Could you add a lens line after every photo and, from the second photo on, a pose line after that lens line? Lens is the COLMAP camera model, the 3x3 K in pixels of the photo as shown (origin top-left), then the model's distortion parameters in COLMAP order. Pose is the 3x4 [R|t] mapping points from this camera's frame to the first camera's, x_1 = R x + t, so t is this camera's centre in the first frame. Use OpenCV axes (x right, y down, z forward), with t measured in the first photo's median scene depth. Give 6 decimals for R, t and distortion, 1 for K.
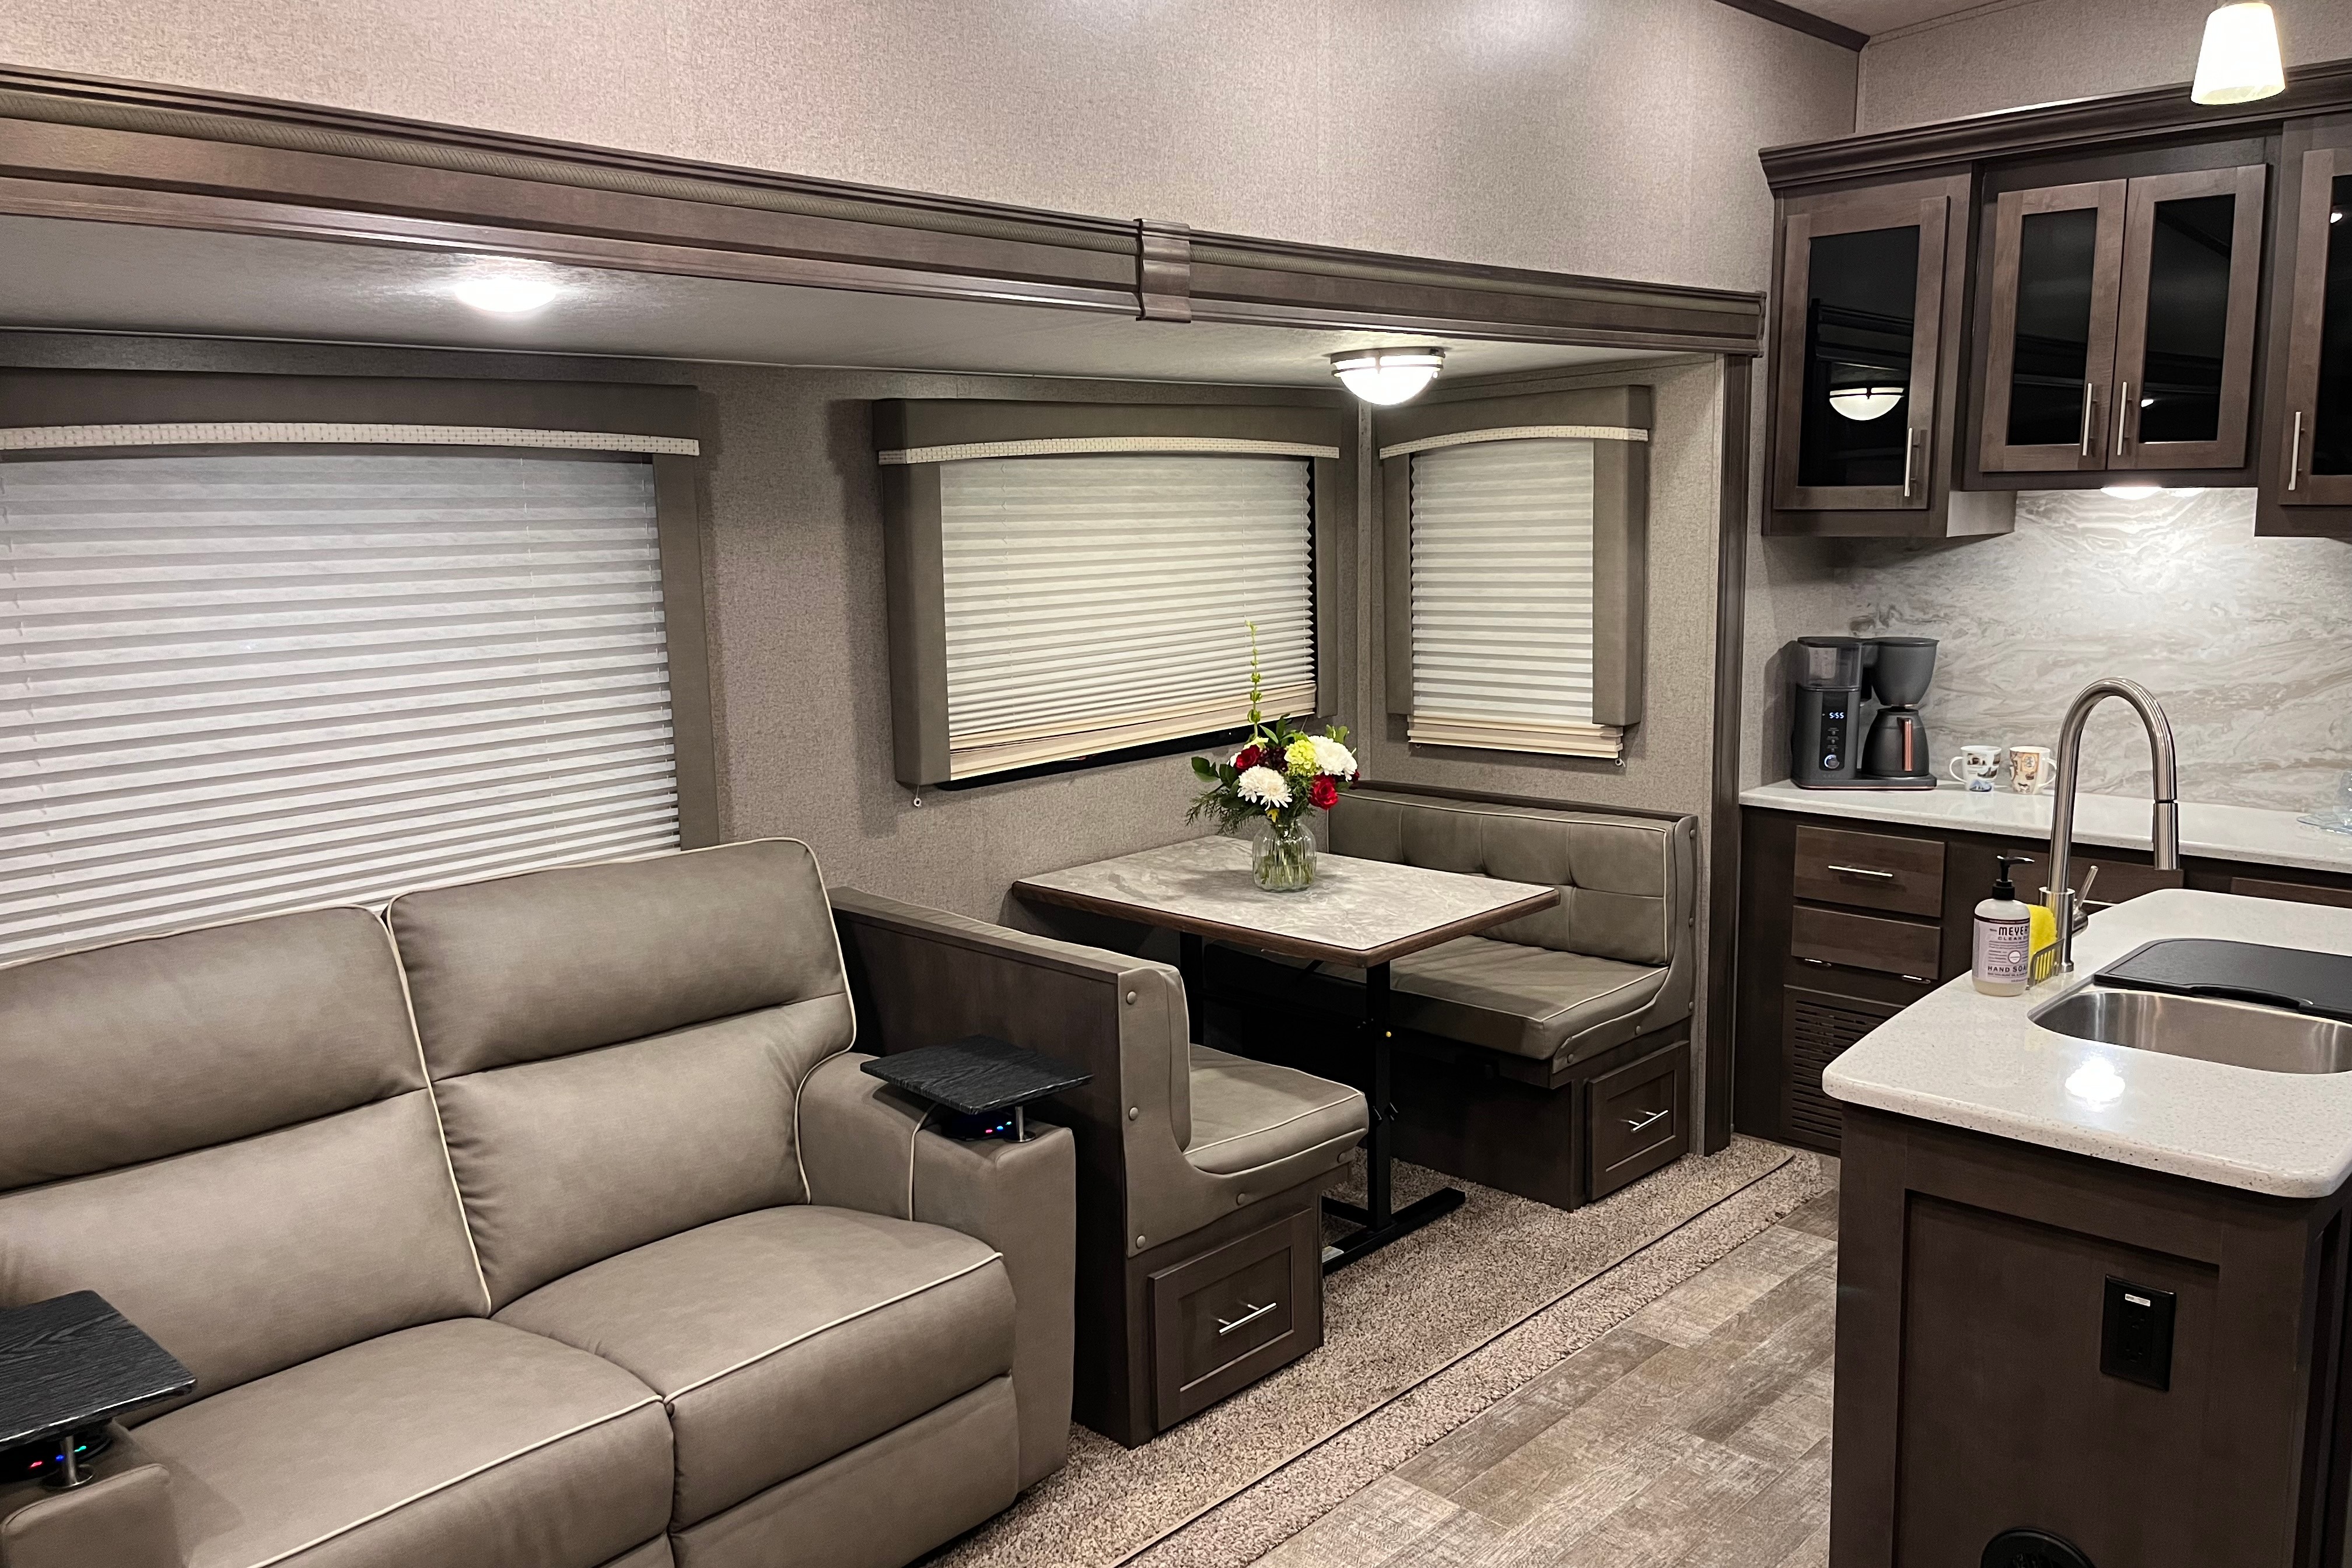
lens RADIAL K [[1760.8, 0, 1178.7], [0, 1760.8, 791.2], [0, 0, 1]] dist [0.060412, -0.070785]
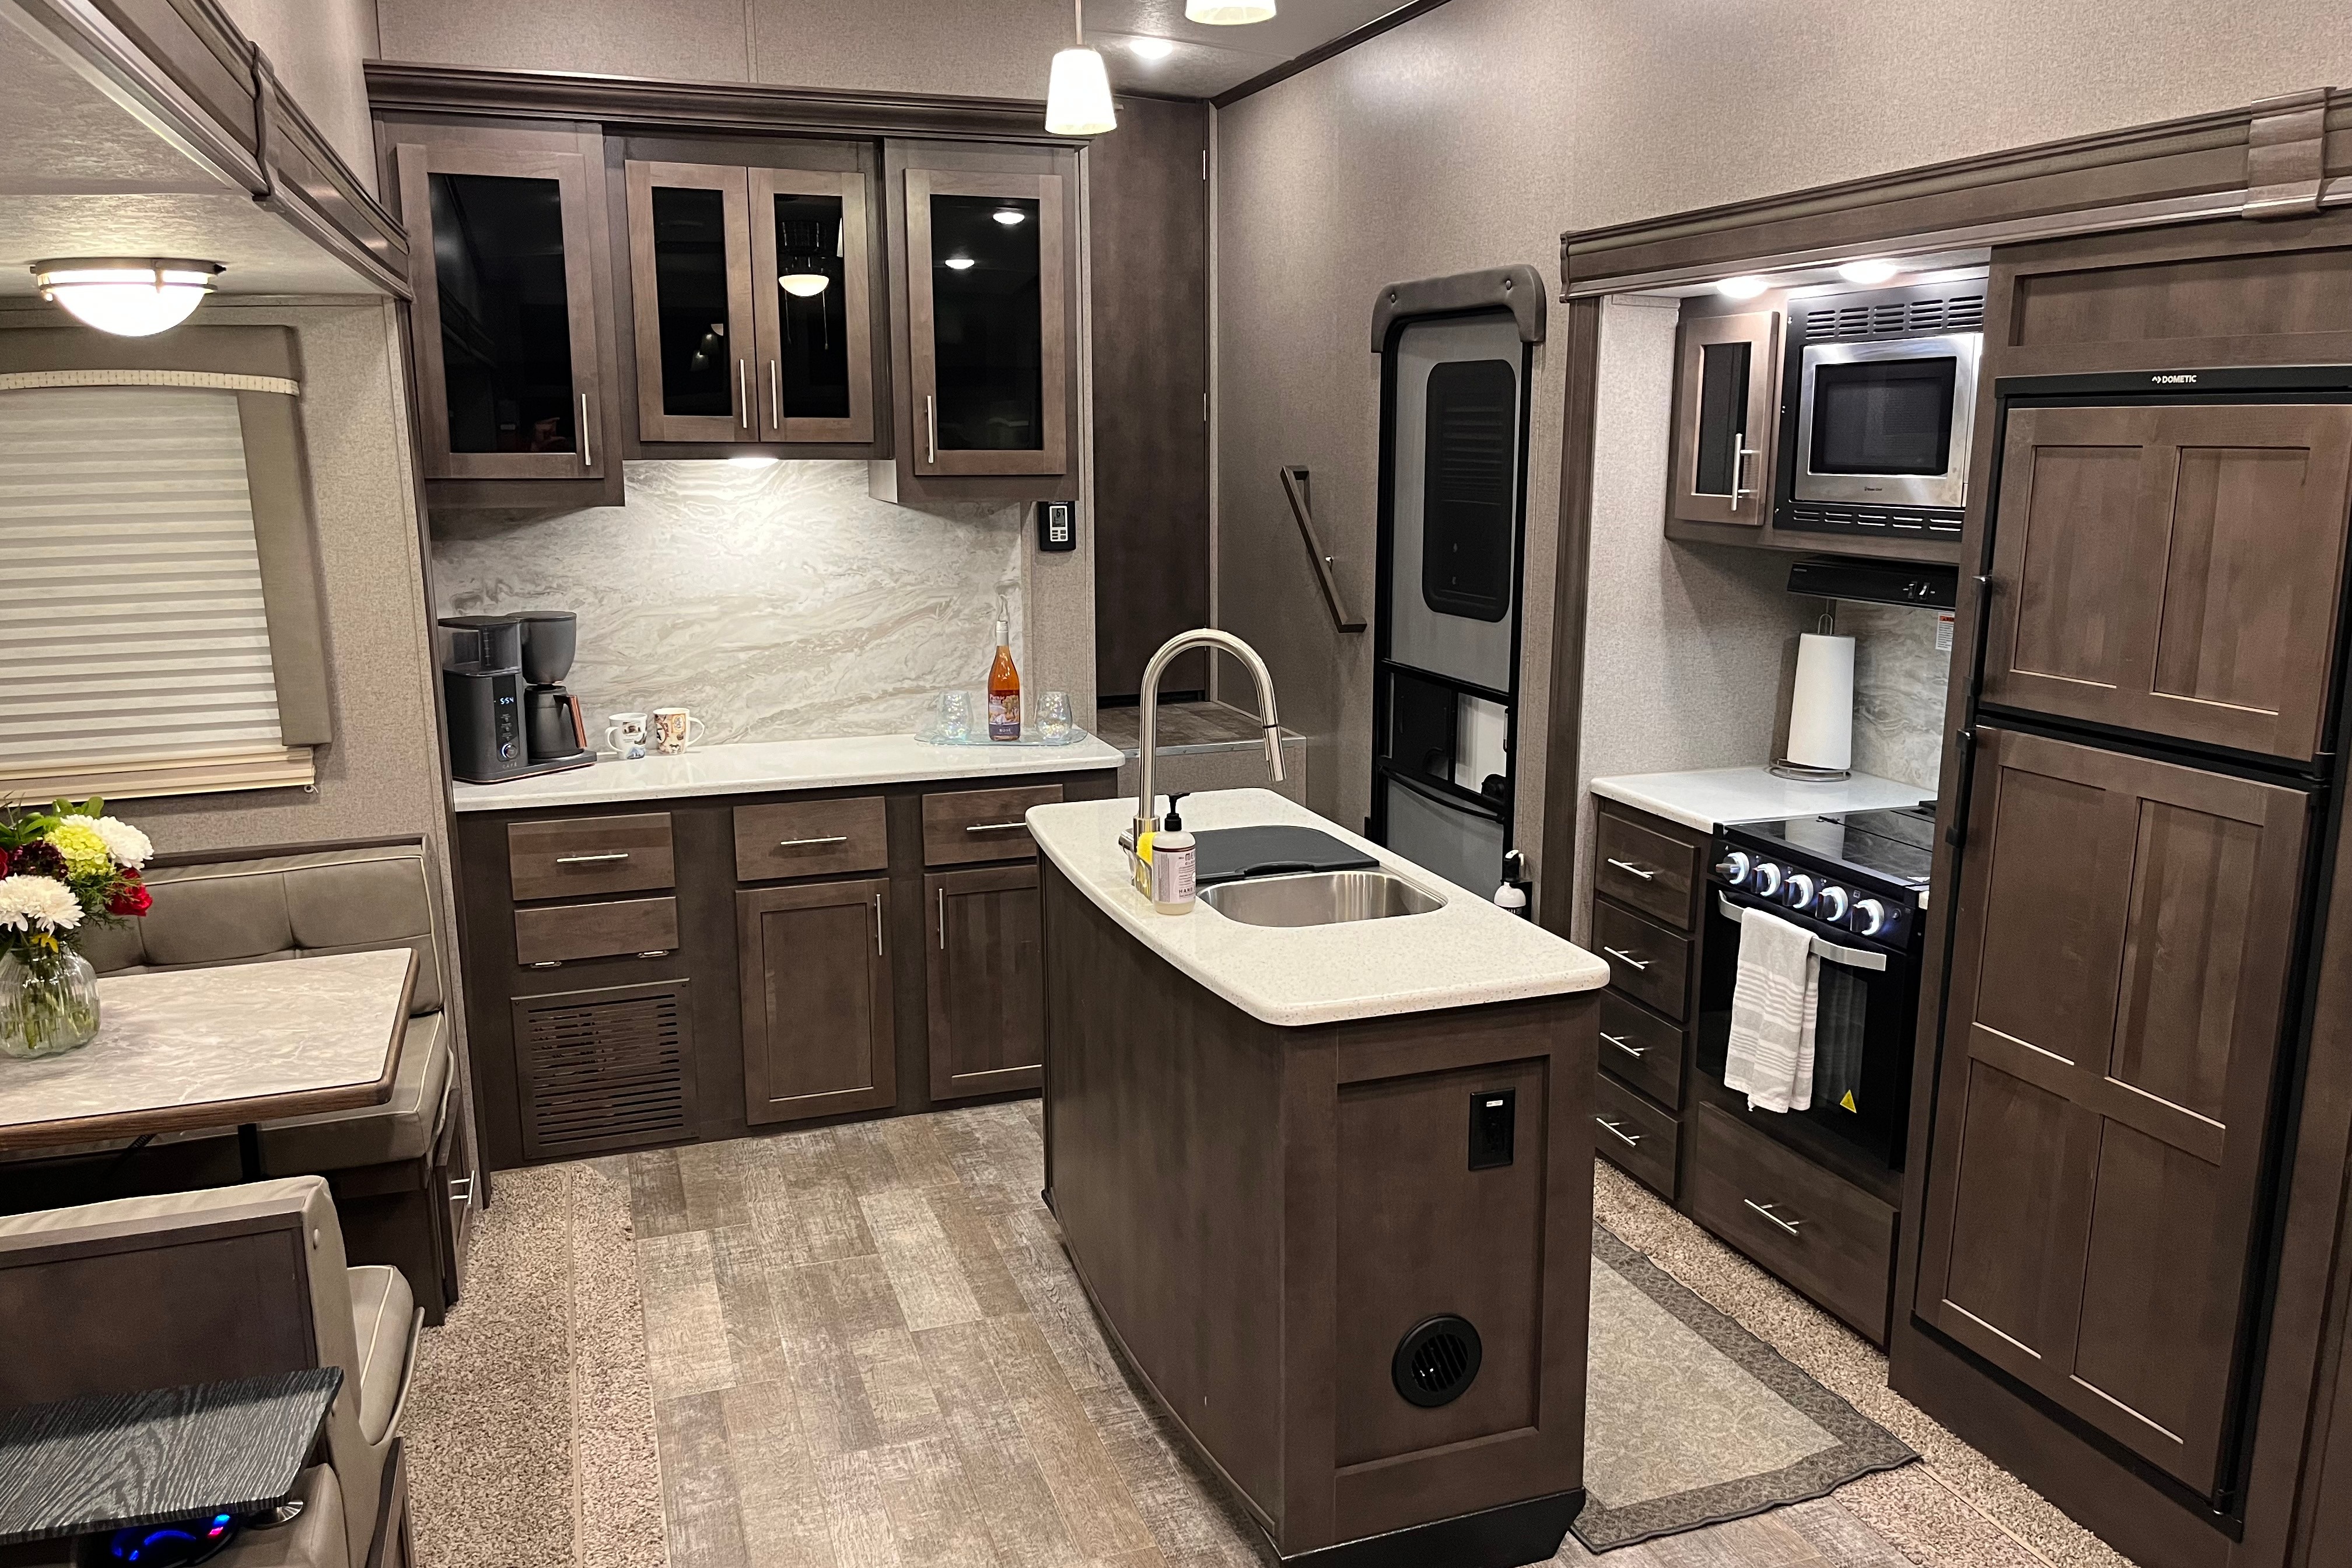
lens RADIAL K [[1760.8, 0, 1174.4], [0, 1760.8, 781.2], [0, 0, 1]] dist [0.060412, -0.070785]
pose [[0.452854, -0.159748, 0.877156, -0.307079], [0.141315, 0.984242, 0.106293, -0.053205], [-0.880314, 0.075820, 0.468293, 0.275343]]
